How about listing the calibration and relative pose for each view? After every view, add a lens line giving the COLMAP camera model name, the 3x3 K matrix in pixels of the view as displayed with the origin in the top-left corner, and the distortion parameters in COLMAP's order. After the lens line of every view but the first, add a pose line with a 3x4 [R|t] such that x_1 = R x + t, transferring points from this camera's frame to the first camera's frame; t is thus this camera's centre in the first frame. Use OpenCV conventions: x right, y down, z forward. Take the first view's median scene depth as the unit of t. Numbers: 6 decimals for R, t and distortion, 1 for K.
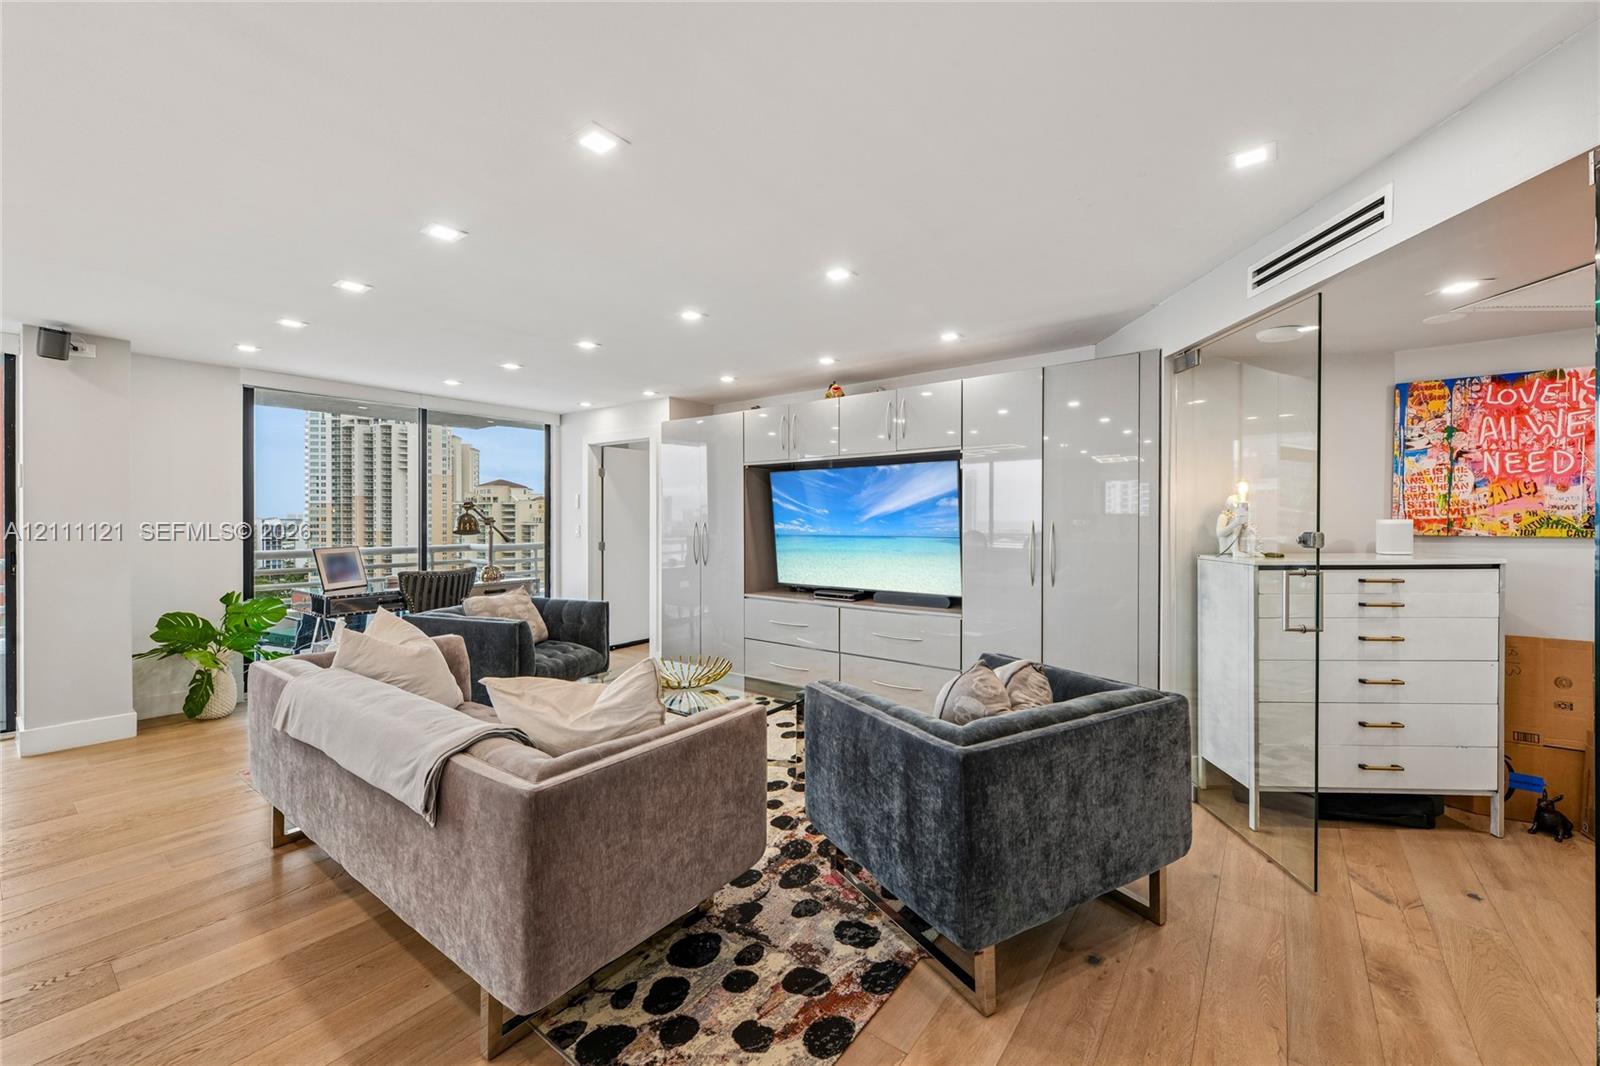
lens RADIAL K [[637.7, 0, 798.3], [0, 637.7, 515.5], [0, 0, 1]] dist [0.003177, -0.000617]
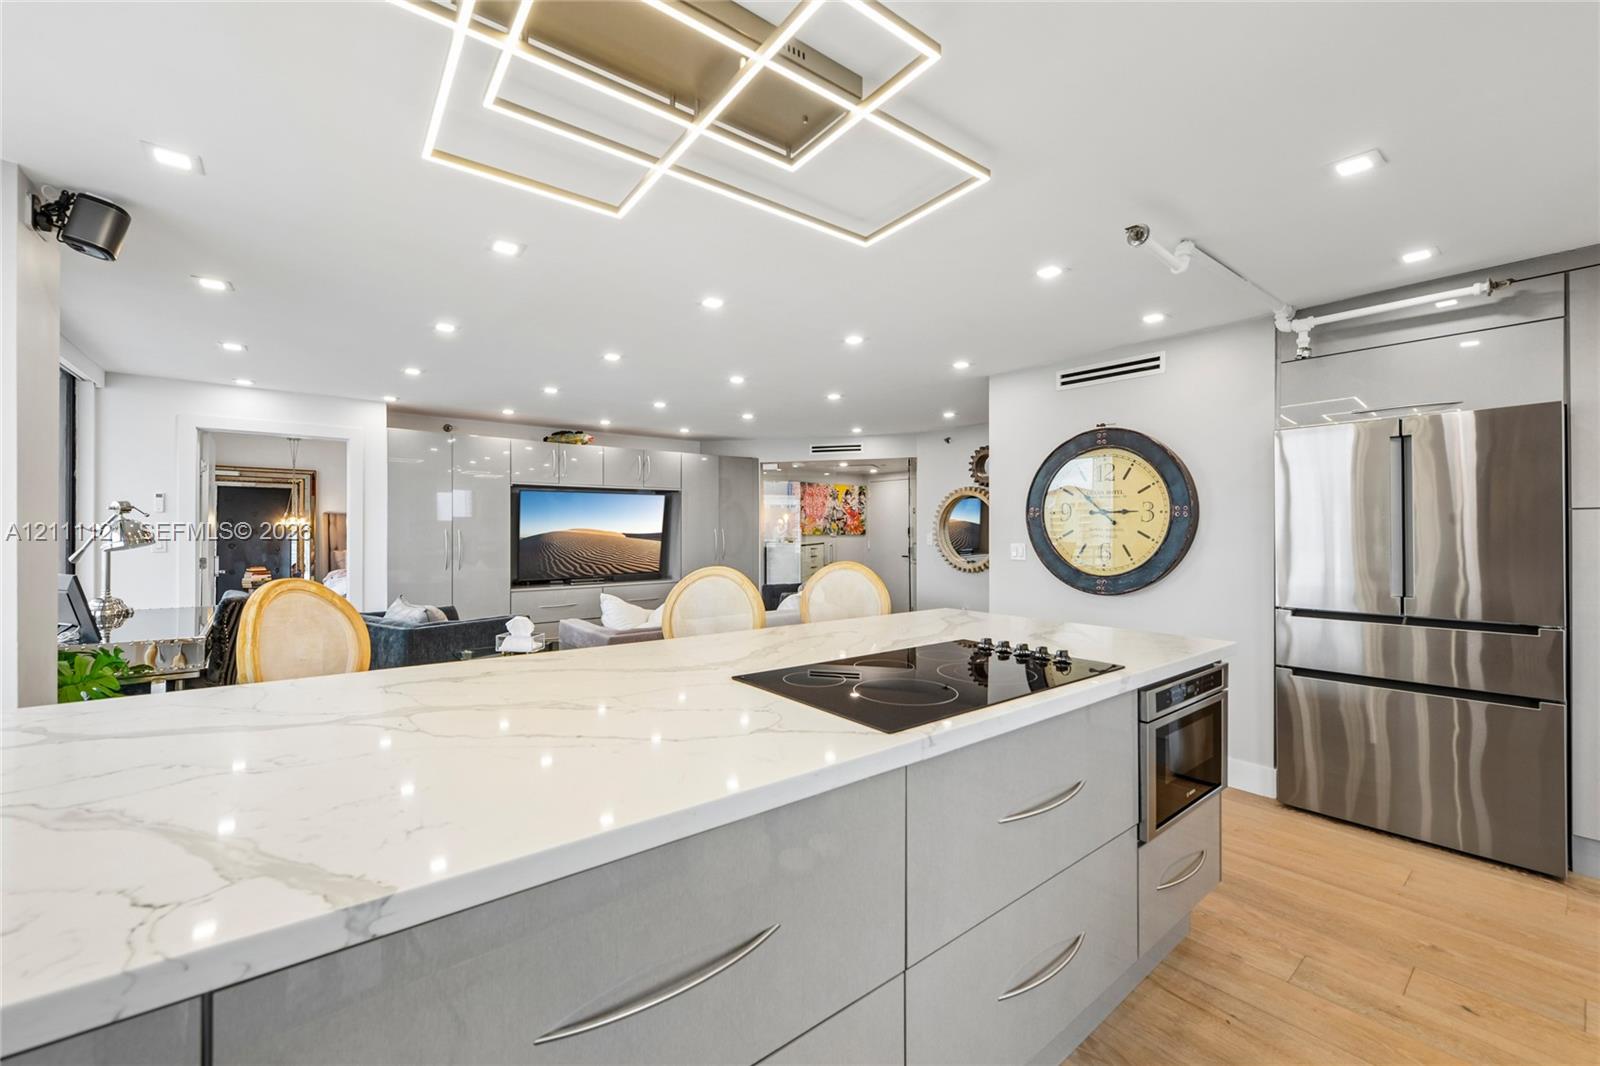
lens RADIAL K [[637.7, 0, 812.3], [0, 637.7, 526.6], [0, 0, 1]] dist [0.003177, -0.000617]
pose [[0.222183, 0.005915, 0.974987, -1.923659], [-0.005805, 0.999972, -0.004744, 0.008301], [-0.974988, -0.004606, 0.222211, 0.285151]]
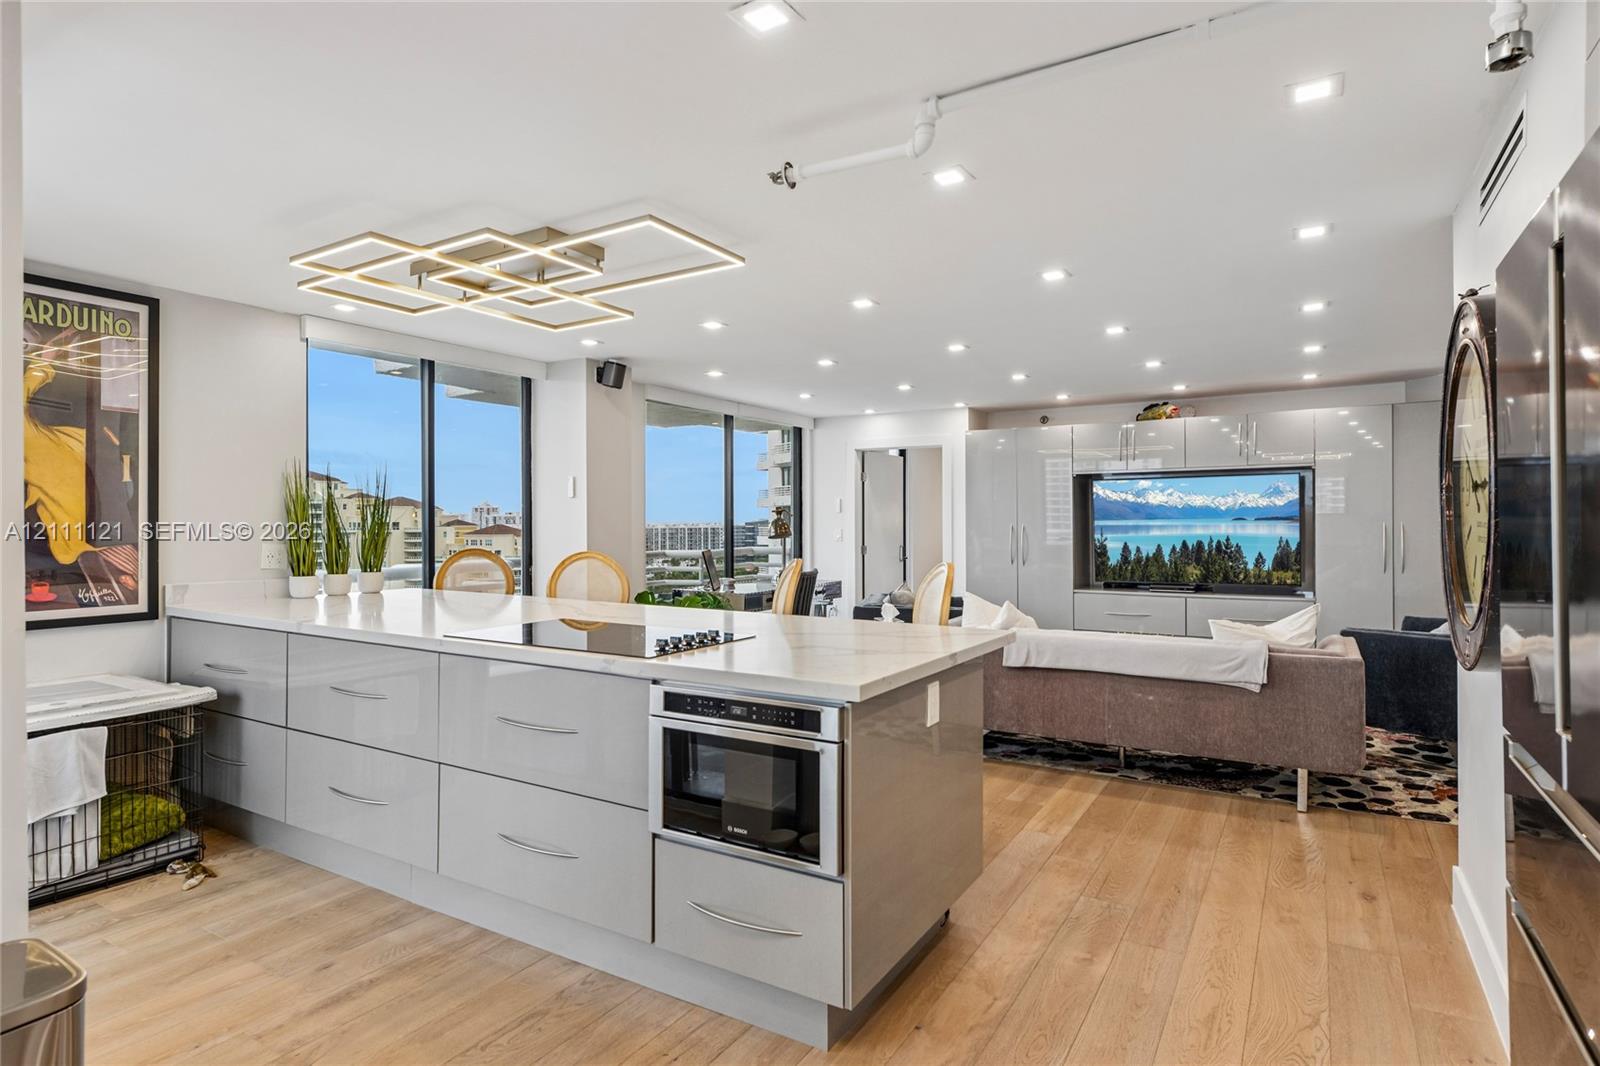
lens RADIAL K [[863.2, 0, 795.9], [0, 863.2, 522.1], [0, 0, 1]] dist [0.003935, -0.003279]
pose [[0.994003, -0.000821, 0.109353, -1.222982], [0.000598, 0.999998, 0.002067, 0.000539], [-0.109354, -0.001989, 0.994001, -0.731830]]
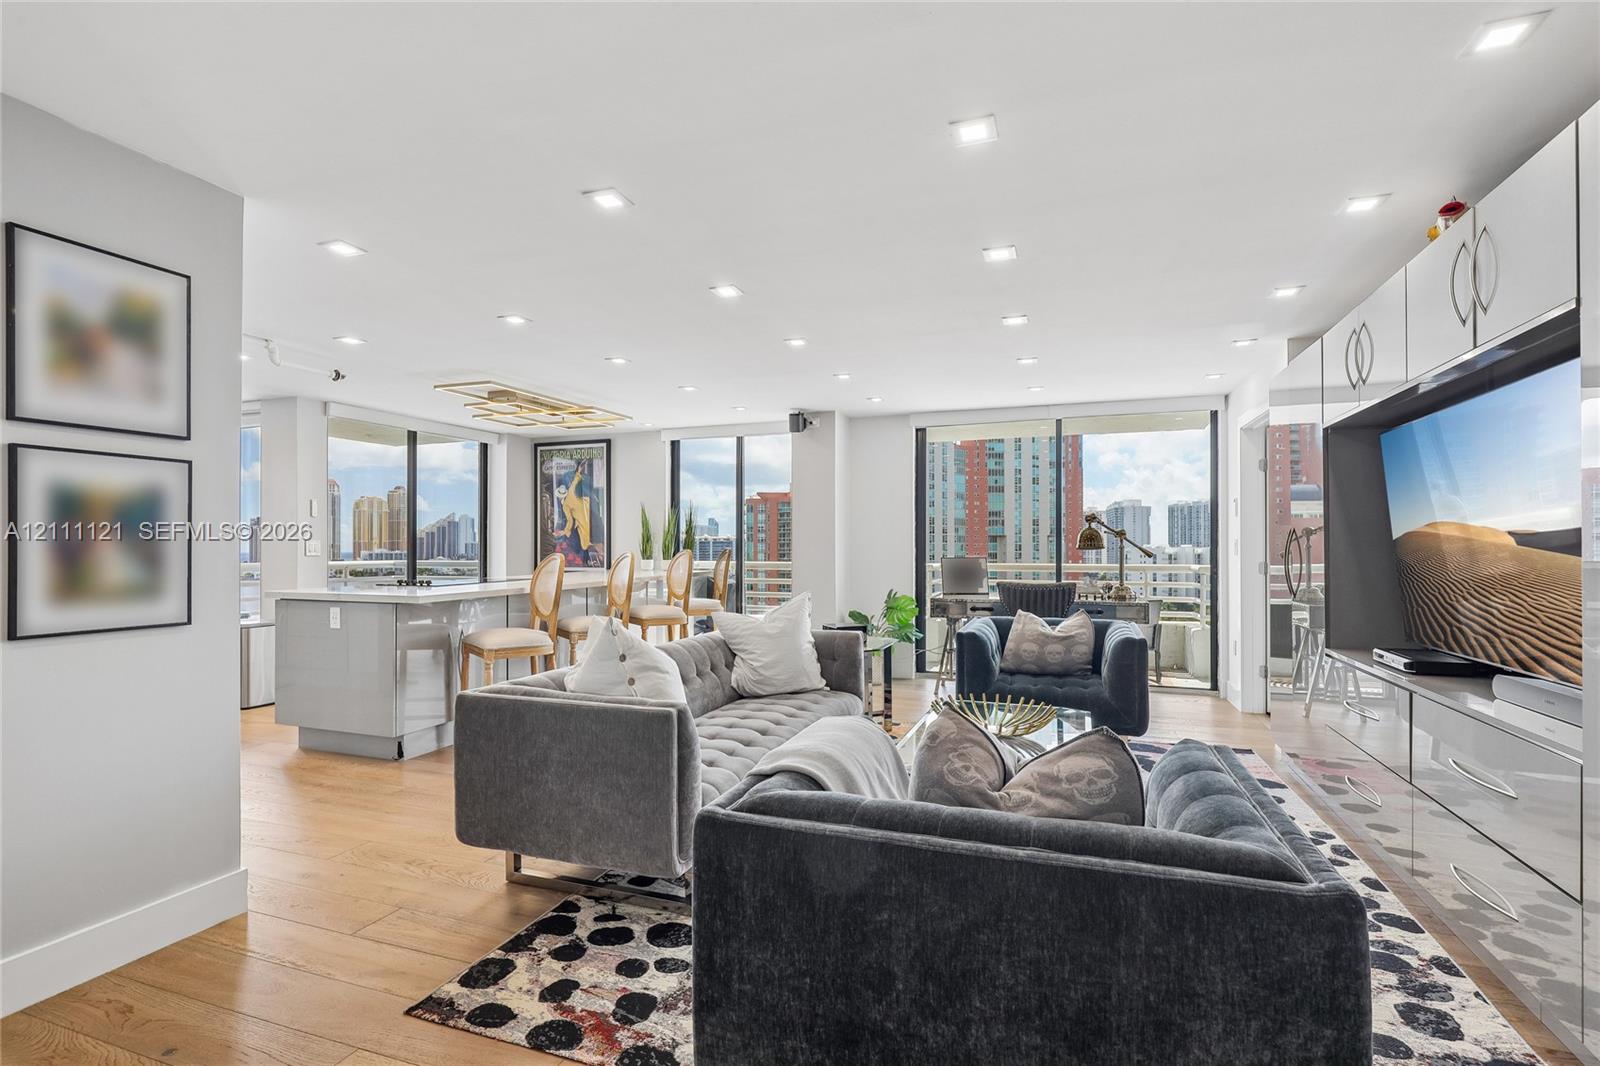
lens RADIAL K [[731.1, 0, 807.3], [0, 731.1, 539.8], [0, 0, 1]] dist [0.000996, 0.001046]
pose [[0.302898, -0.005279, -0.953008, 0.692699], [0.000950, 0.999986, -0.005237, 0.039563], [0.953022, 0.000681, 0.302899, 0.580782]]
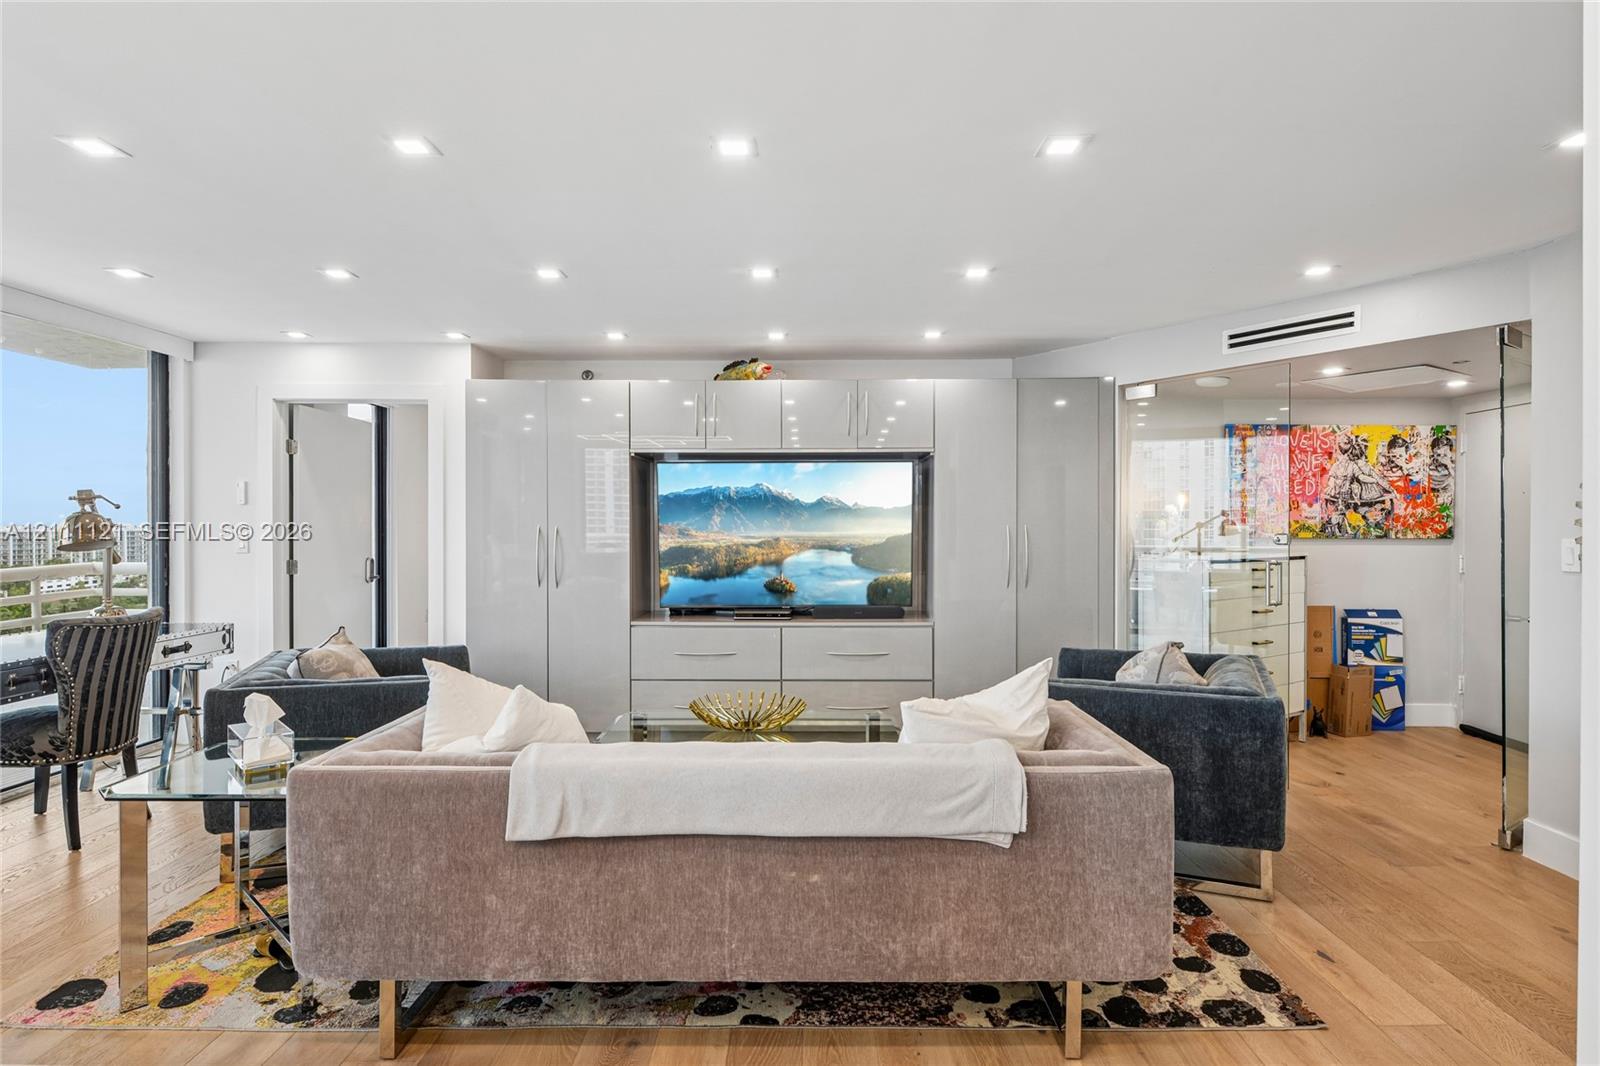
lens RADIAL K [[863.2, 0, 810.9], [0, 863.2, 528.5], [0, 0, 1]] dist [0.003935, -0.003279]
pose [[0.795370, 0.001388, 0.606122, -0.899644], [-0.005315, 0.999975, 0.004685, 0.008227], [-0.606100, -0.006948, 0.795358, 0.097338]]
